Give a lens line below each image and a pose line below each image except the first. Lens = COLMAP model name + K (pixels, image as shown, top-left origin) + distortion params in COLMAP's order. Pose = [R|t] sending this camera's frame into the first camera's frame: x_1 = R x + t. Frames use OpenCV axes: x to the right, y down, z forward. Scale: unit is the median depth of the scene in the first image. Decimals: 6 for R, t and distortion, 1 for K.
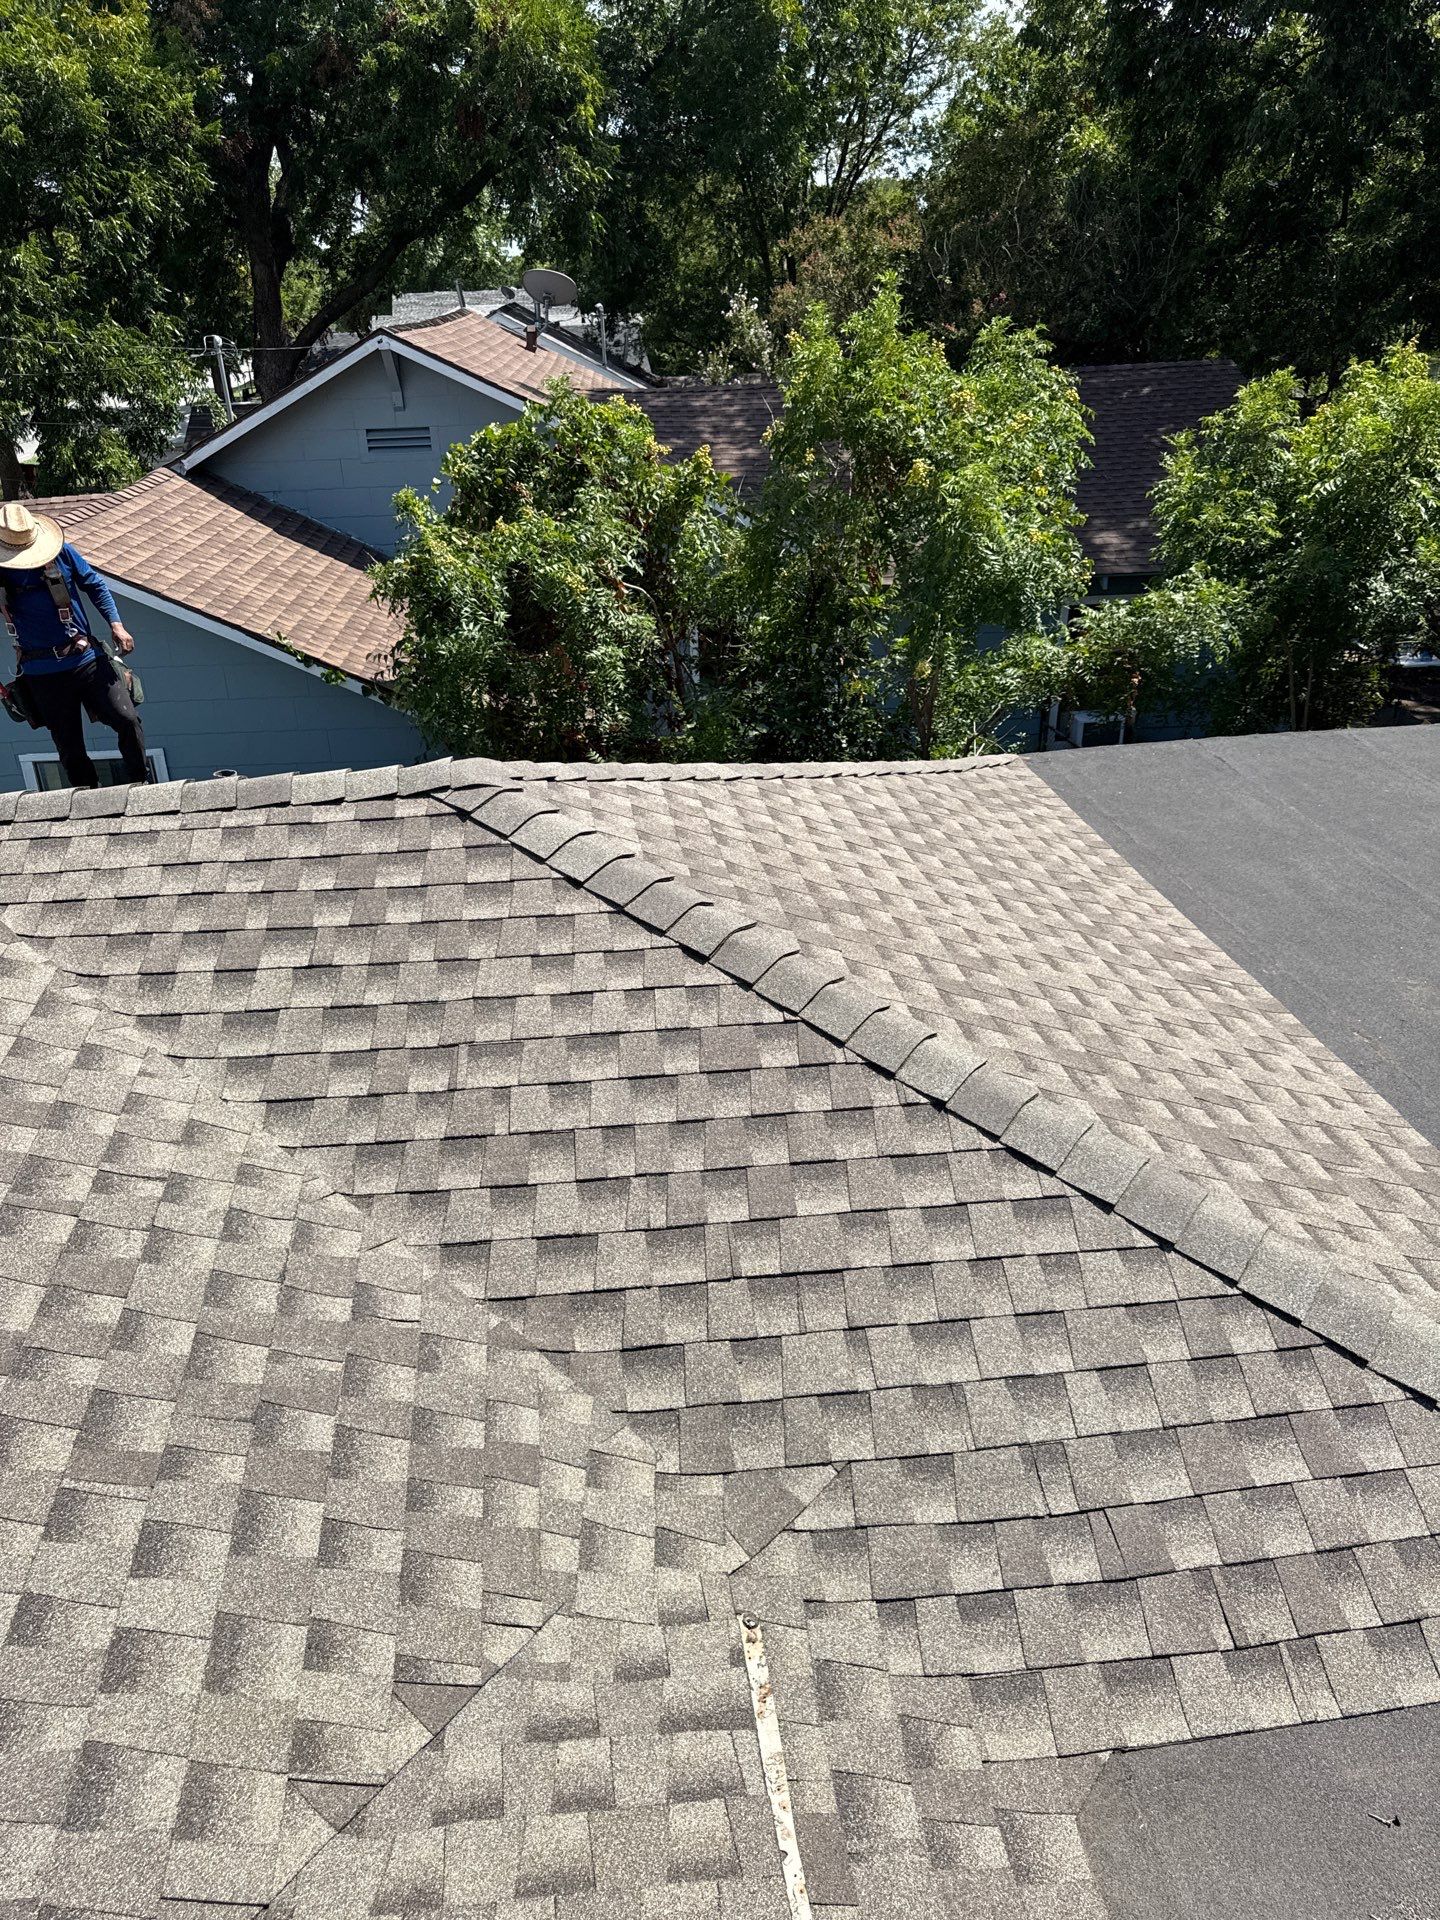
lens RADIAL K [[1349.7, 0, 720.0], [0, 1349.7, 960.0], [0, 0, 1]] dist [-0.009078, 0.002665]
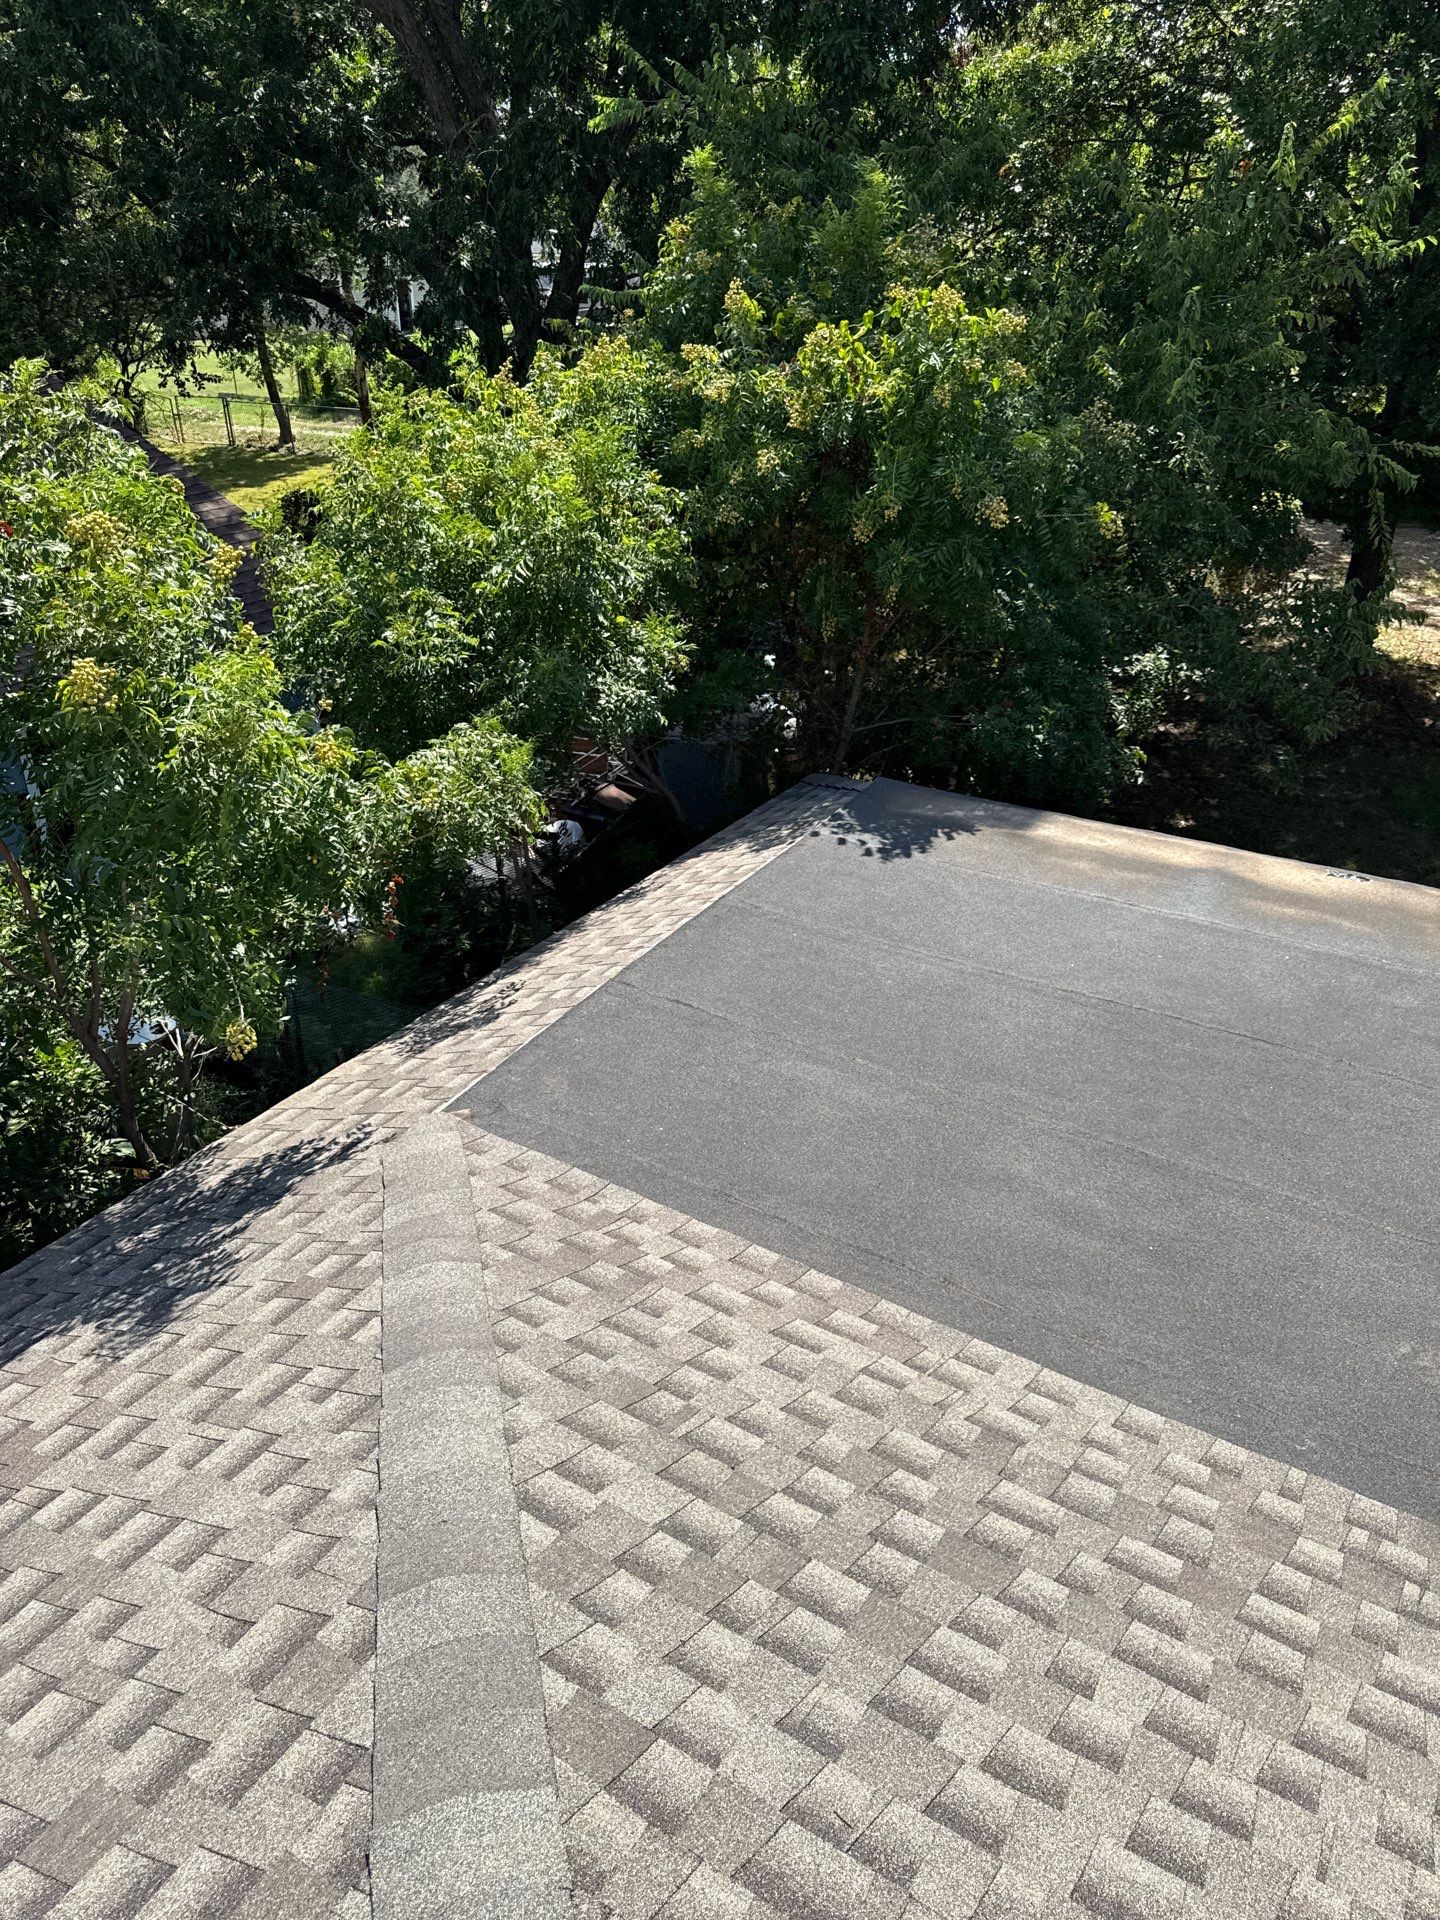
lens RADIAL K [[1349.7, 0, 720.0], [0, 1349.7, 960.0], [0, 0, 1]] dist [-0.009078, 0.002665]
pose [[0.658314, -0.313122, 0.684527, -0.070613], [0.318189, 0.939892, 0.123929, -0.213504], [-0.682187, 0.136224, 0.718376, 0.420191]]
